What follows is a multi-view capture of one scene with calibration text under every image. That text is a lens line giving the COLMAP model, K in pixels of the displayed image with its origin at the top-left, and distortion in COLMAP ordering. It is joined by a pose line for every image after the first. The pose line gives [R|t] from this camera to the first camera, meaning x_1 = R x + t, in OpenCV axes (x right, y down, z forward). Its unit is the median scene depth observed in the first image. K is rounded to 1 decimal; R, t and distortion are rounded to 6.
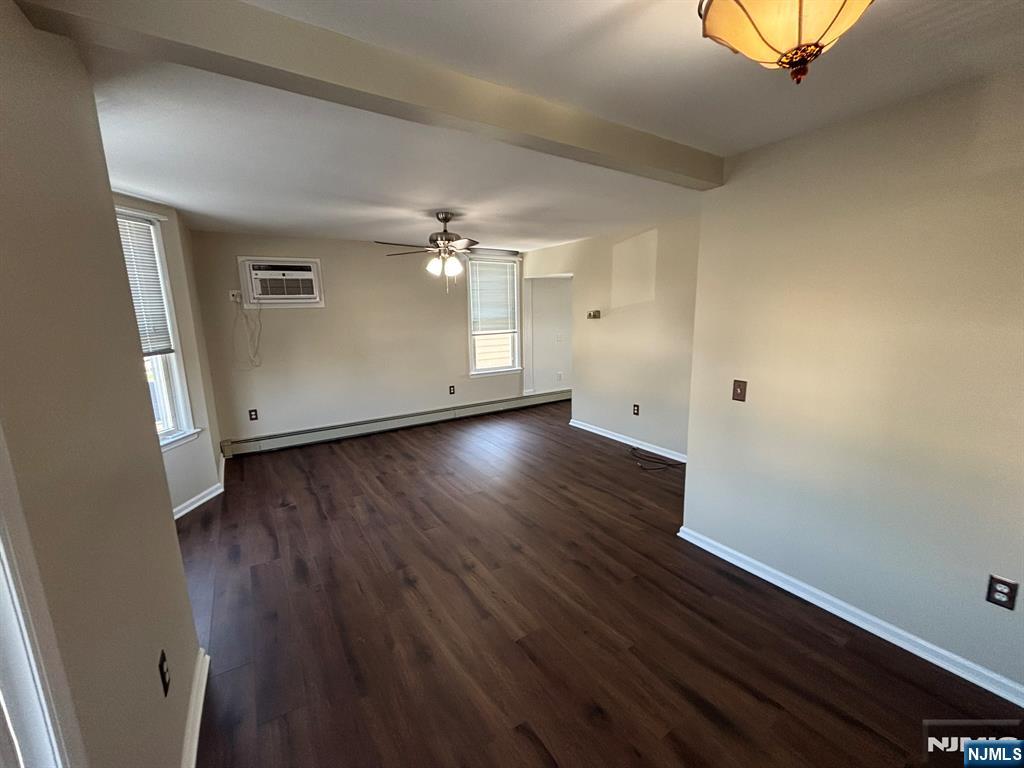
lens RADIAL K [[416.0, 0, 512.0], [0, 416.0, 384.0], [0, 0, 1]] dist [0.002313, 0.000133]
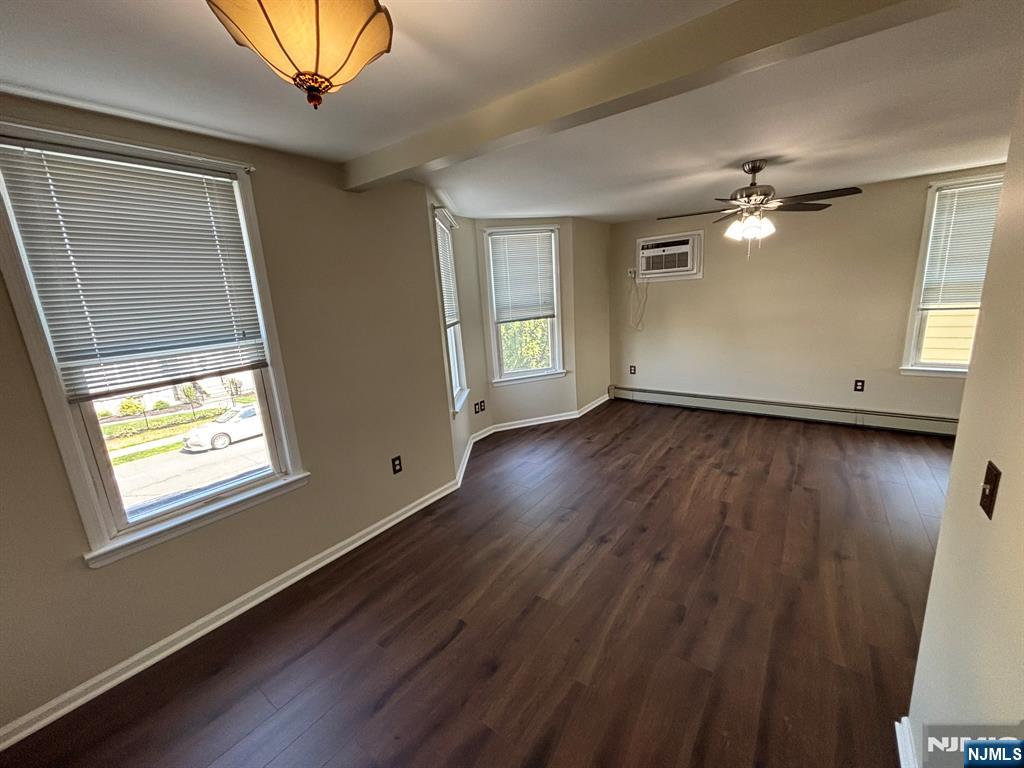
lens RADIAL K [[414.7, 0, 512.0], [0, 414.7, 384.0], [0, 0, 1]] dist [0.018724, -0.000283]
pose [[0.350006, 0.203501, -0.914376, 0.470960], [-0.116430, 0.977999, 0.173093, -0.067457], [0.929484, 0.045877, 0.365999, 0.259878]]
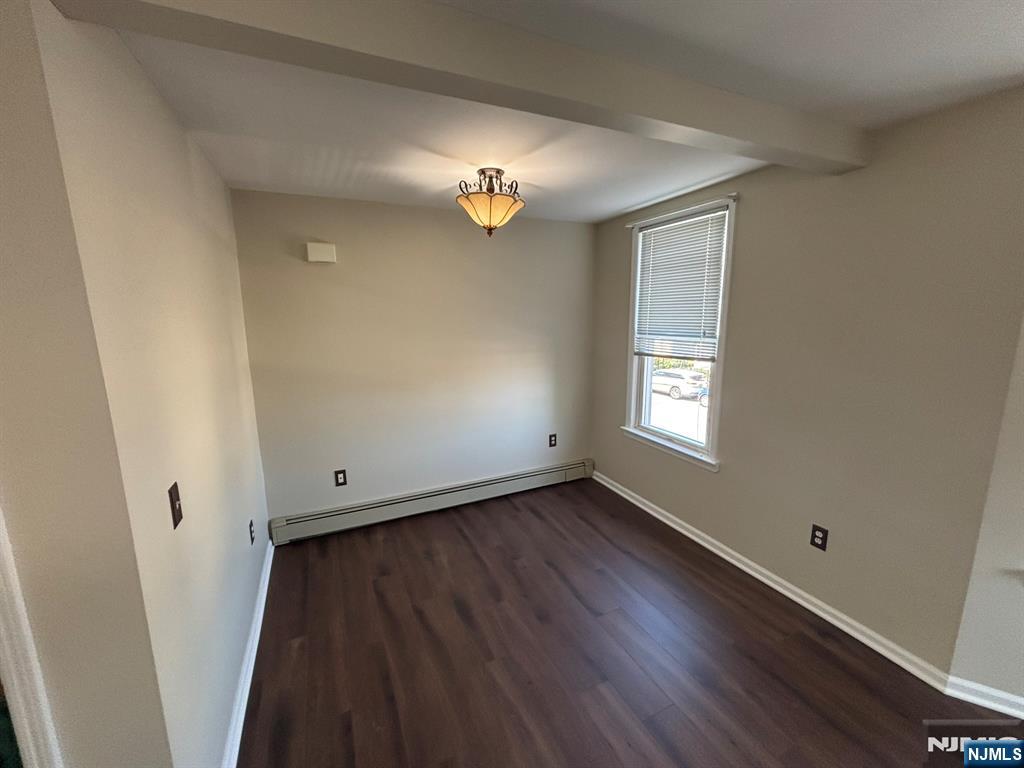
lens RADIAL K [[412.8, 0, 511.1], [0, 412.8, 388.0], [0, 0, 1]] dist [-0.012672, 0.000043]
pose [[-0.988739, 0.003565, 0.149605, 0.043834], [0.055376, 0.937468, 0.343639, -0.166653], [-0.139024, 0.348054, -0.927109, 0.861606]]
